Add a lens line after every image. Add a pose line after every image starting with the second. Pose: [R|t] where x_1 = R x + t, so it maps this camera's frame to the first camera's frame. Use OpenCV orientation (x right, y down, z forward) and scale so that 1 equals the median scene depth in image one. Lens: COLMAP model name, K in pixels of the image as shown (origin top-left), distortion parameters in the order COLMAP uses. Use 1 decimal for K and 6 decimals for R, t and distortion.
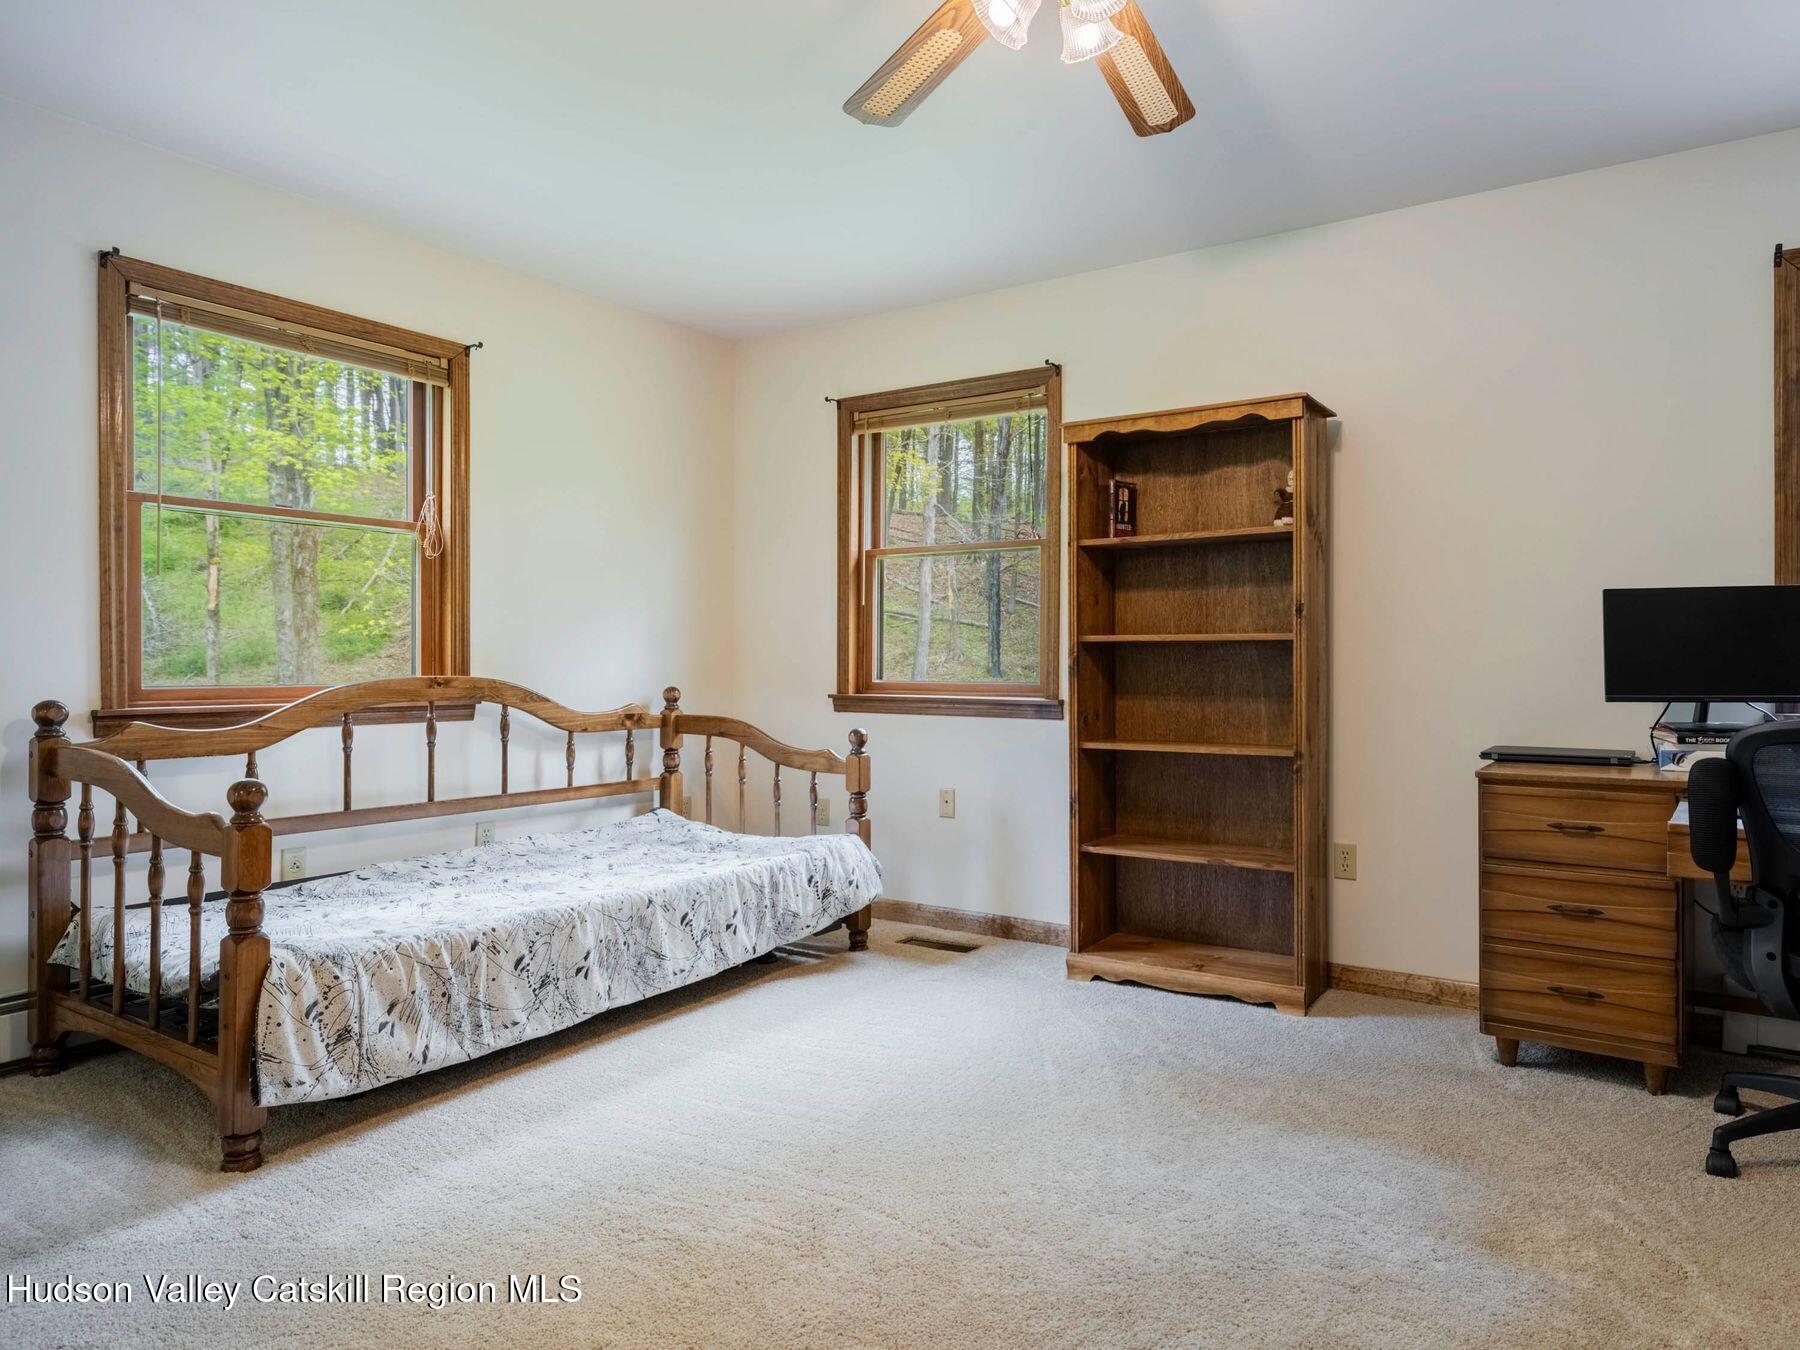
lens RADIAL K [[1137.7, 0, 903.0], [0, 1137.7, 672.8], [0, 0, 1]] dist [0.001009, -0.003173]
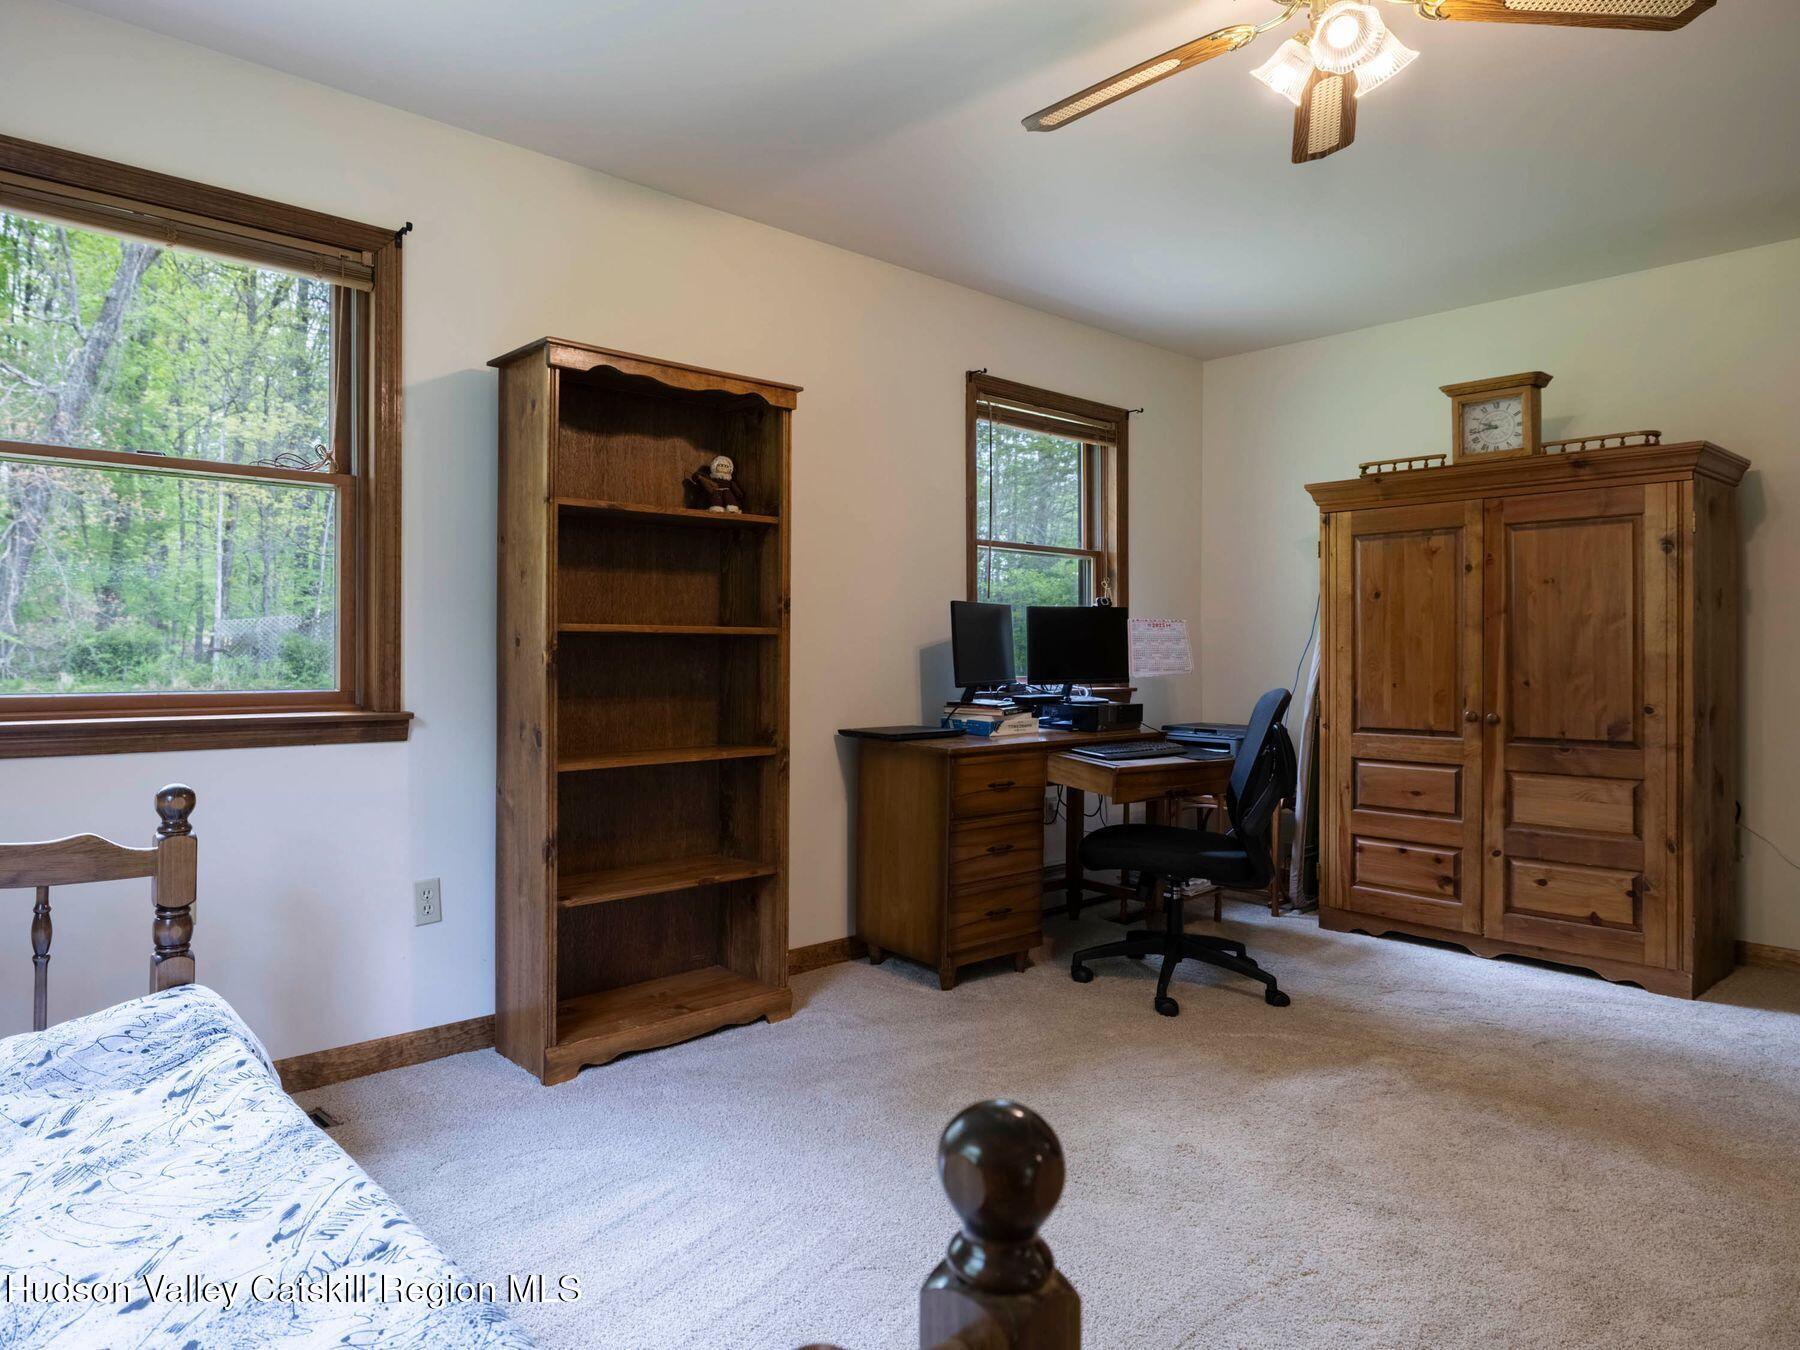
lens RADIAL K [[1137.7, 0, 901.7], [0, 1137.7, 660.7], [0, 0, 1]] dist [0.001009, -0.003173]
pose [[0.235015, -0.005793, 0.971975, -0.525273], [0.010083, 0.999943, 0.003522, -0.008308], [-0.971940, 0.008973, 0.235060, 0.603463]]
